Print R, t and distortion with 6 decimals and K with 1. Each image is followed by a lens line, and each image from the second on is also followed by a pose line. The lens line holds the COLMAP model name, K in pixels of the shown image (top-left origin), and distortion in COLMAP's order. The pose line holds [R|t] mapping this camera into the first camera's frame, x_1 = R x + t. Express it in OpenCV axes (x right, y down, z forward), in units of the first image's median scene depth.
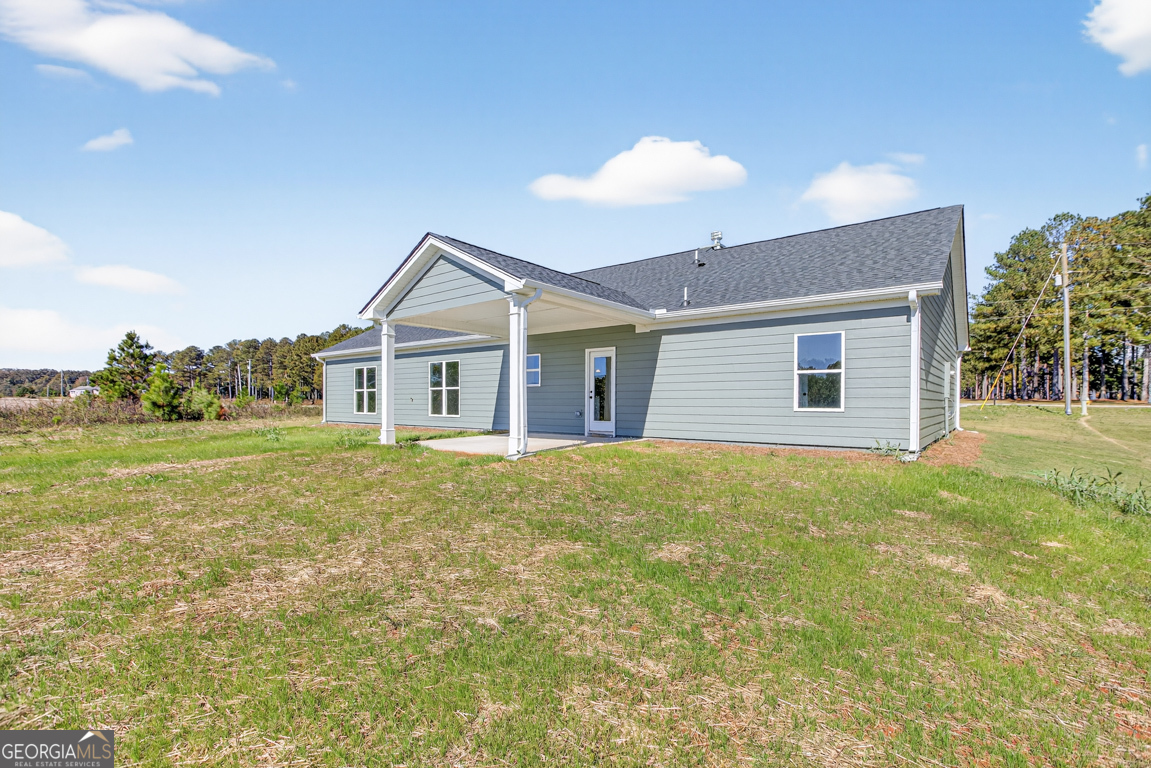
lens RADIAL K [[512.0, 0, 576.7], [0, 512.0, 378.6], [0, 0, 1]] dist [-0.007712, 0.001021]
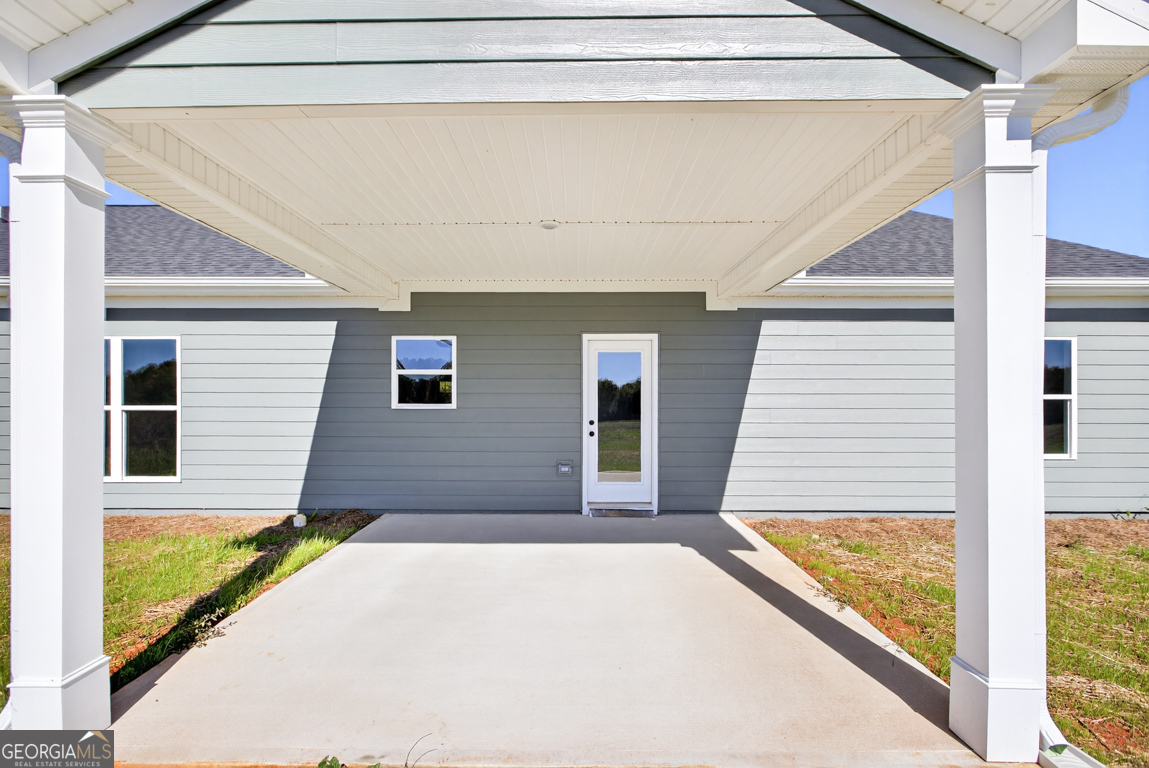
lens RADIAL K [[511.2, 0, 575.7], [0, 511.2, 378.6], [0, 0, 1]] dist [-0.007712, 0.001021]
pose [[0.796236, 0.019420, 0.604675, -0.292897], [-0.027542, 0.999612, 0.004163, -0.018138], [-0.604359, -0.019969, 0.796462, 0.650433]]
